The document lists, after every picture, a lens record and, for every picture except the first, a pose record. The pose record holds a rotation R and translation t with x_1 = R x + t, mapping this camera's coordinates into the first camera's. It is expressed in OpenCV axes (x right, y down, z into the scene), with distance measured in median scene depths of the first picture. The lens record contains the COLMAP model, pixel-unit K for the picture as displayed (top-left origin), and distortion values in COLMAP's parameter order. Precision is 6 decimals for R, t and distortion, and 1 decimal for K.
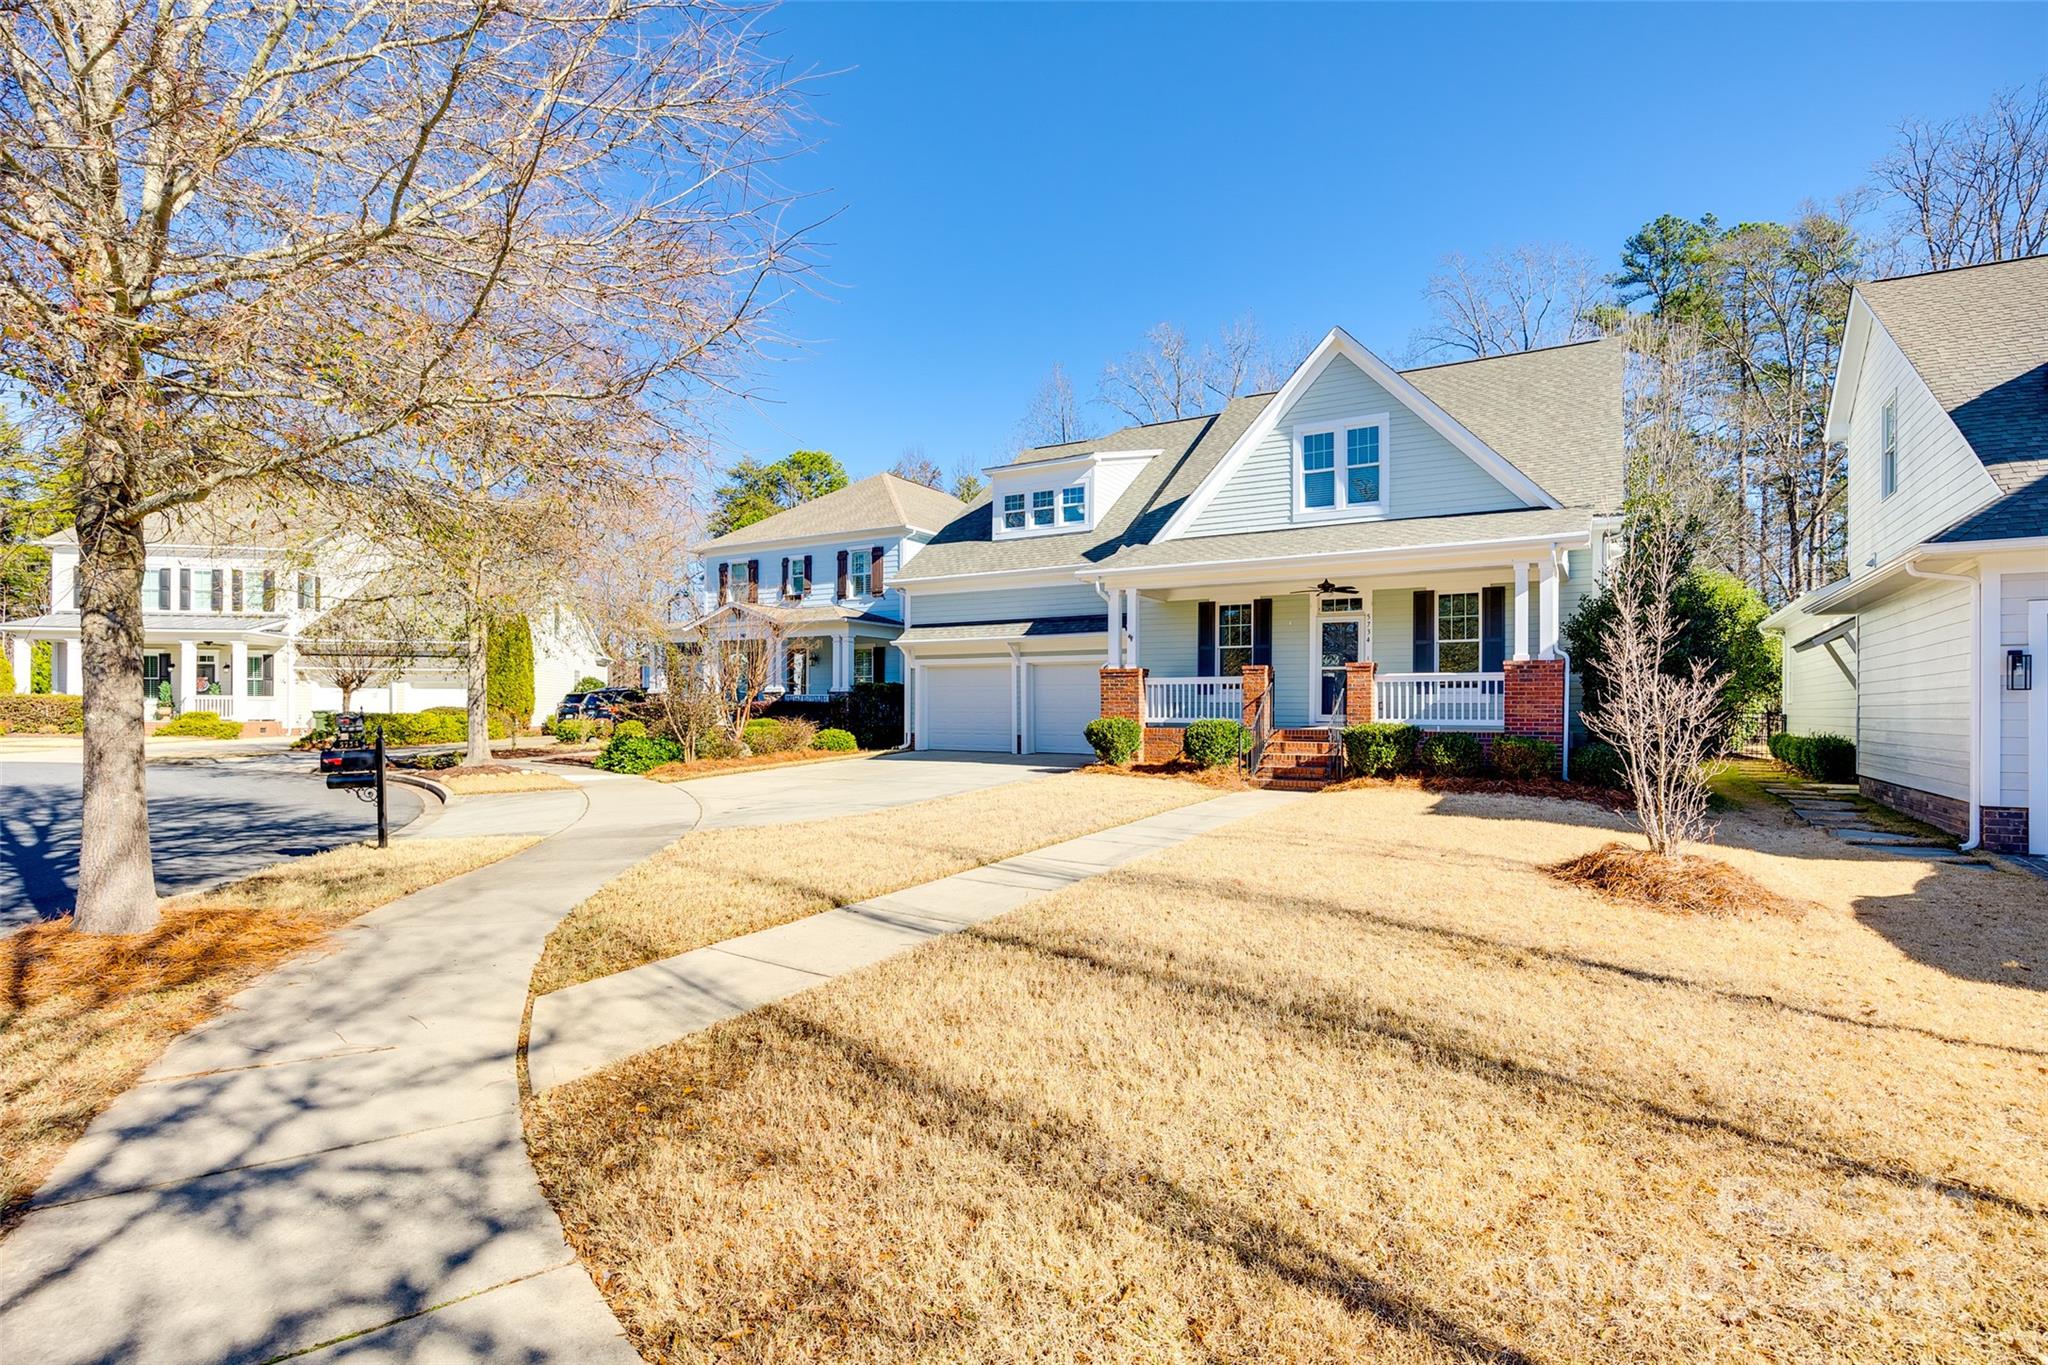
lens RADIAL K [[966.1, 0, 1022.3], [0, 966.1, 692.6], [0, 0, 1]] dist [-0.008778, -0.000064]
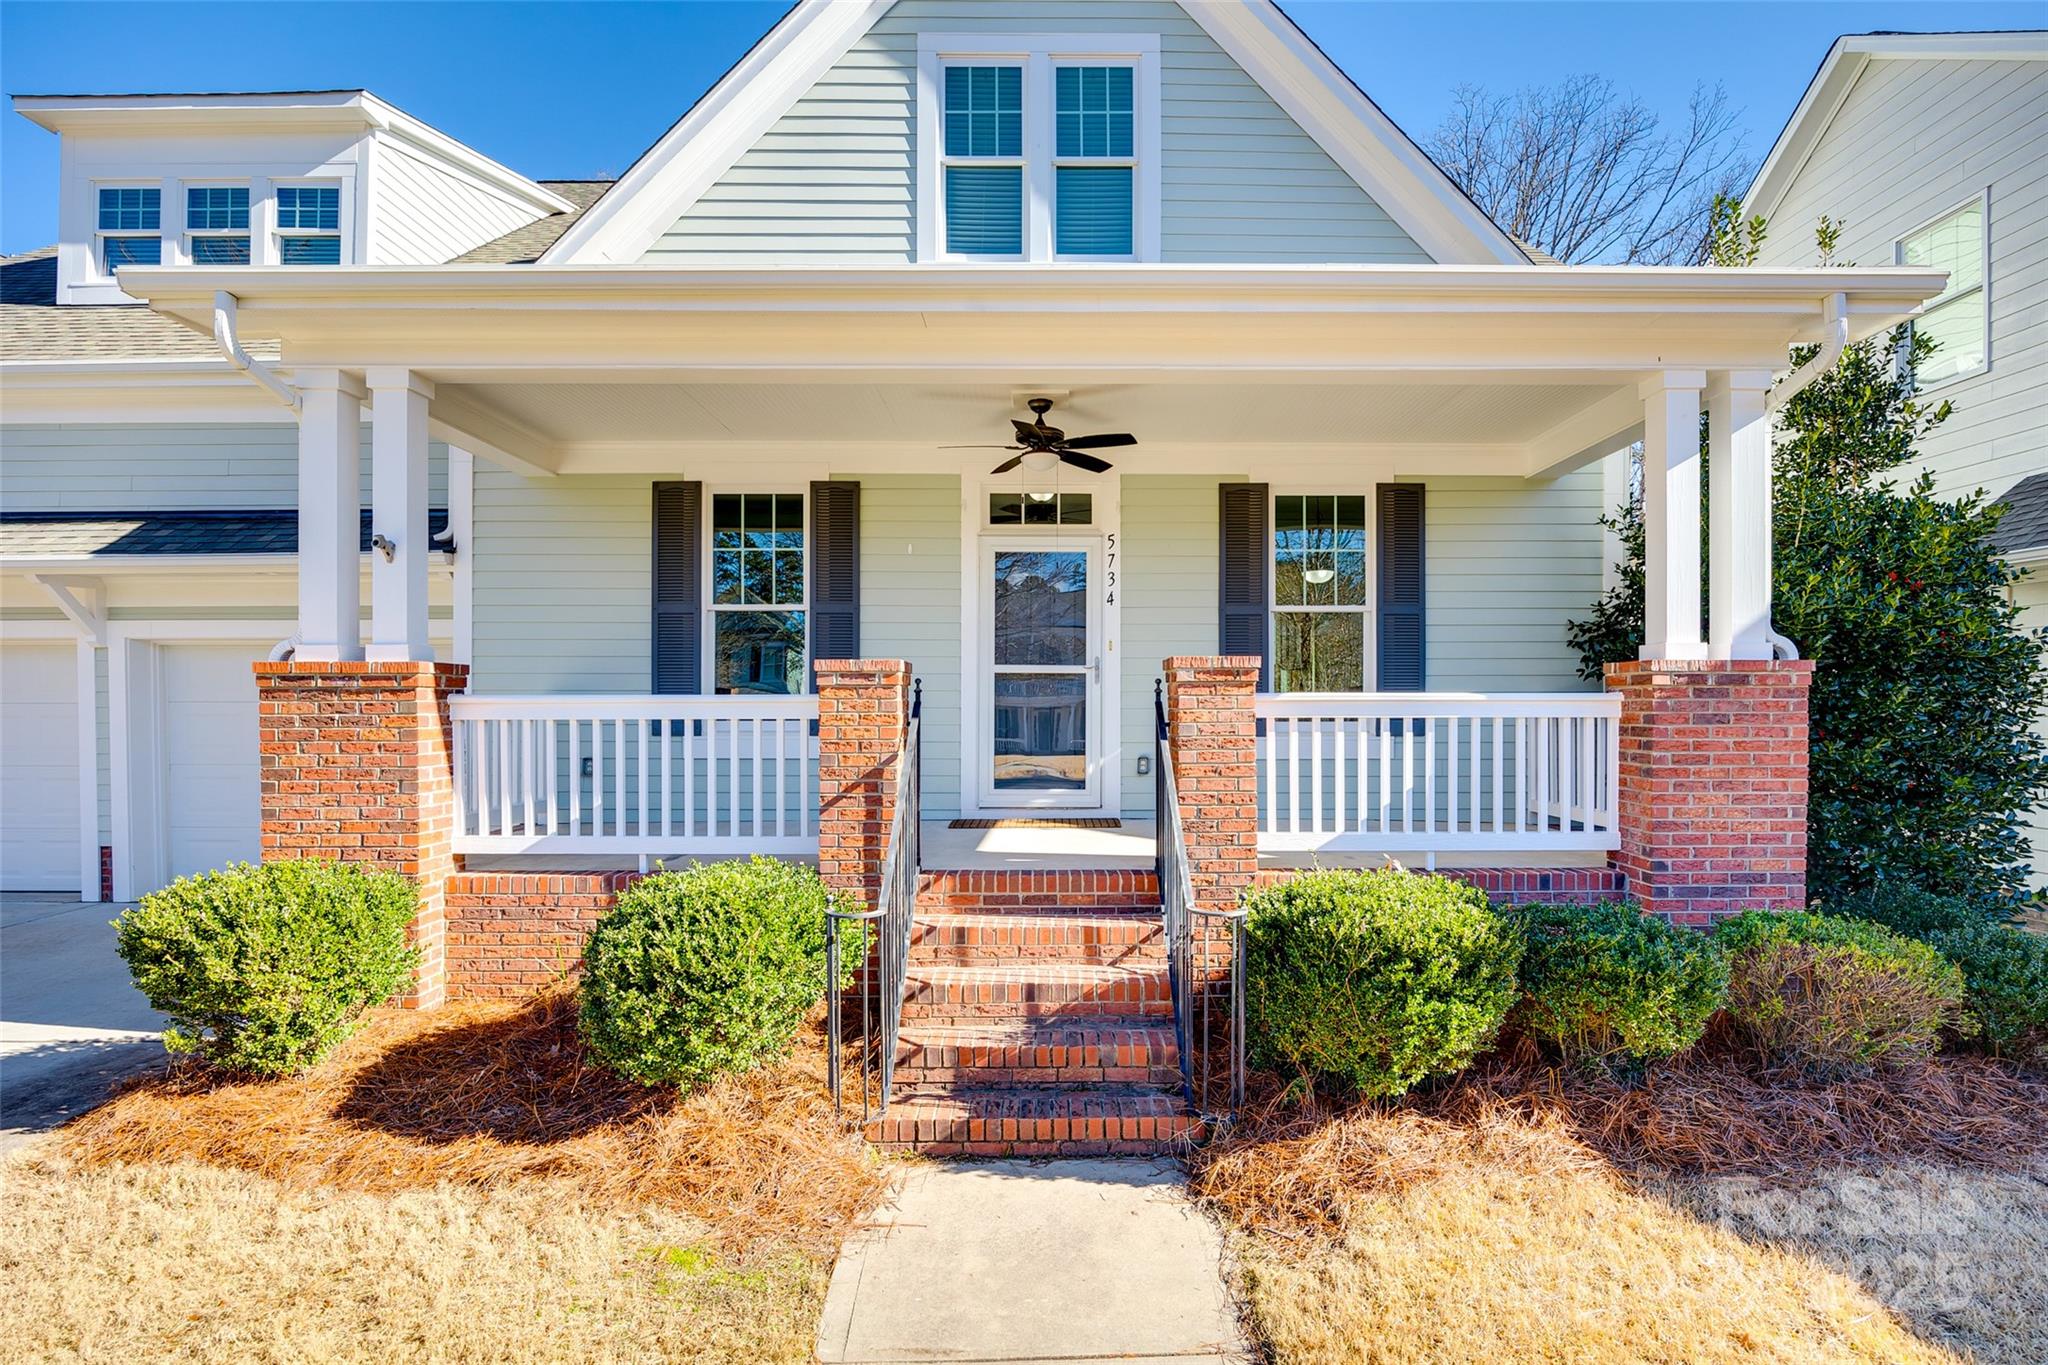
lens RADIAL K [[966.1, 0, 1030.6], [0, 966.1, 695.7], [0, 0, 1]] dist [-0.008778, -0.000064]
pose [[0.846393, 0.002098, 0.532554, 0.118806], [-0.005785, 0.999969, 0.005254, -0.017483], [-0.532527, -0.007528, 0.846380, 0.665224]]
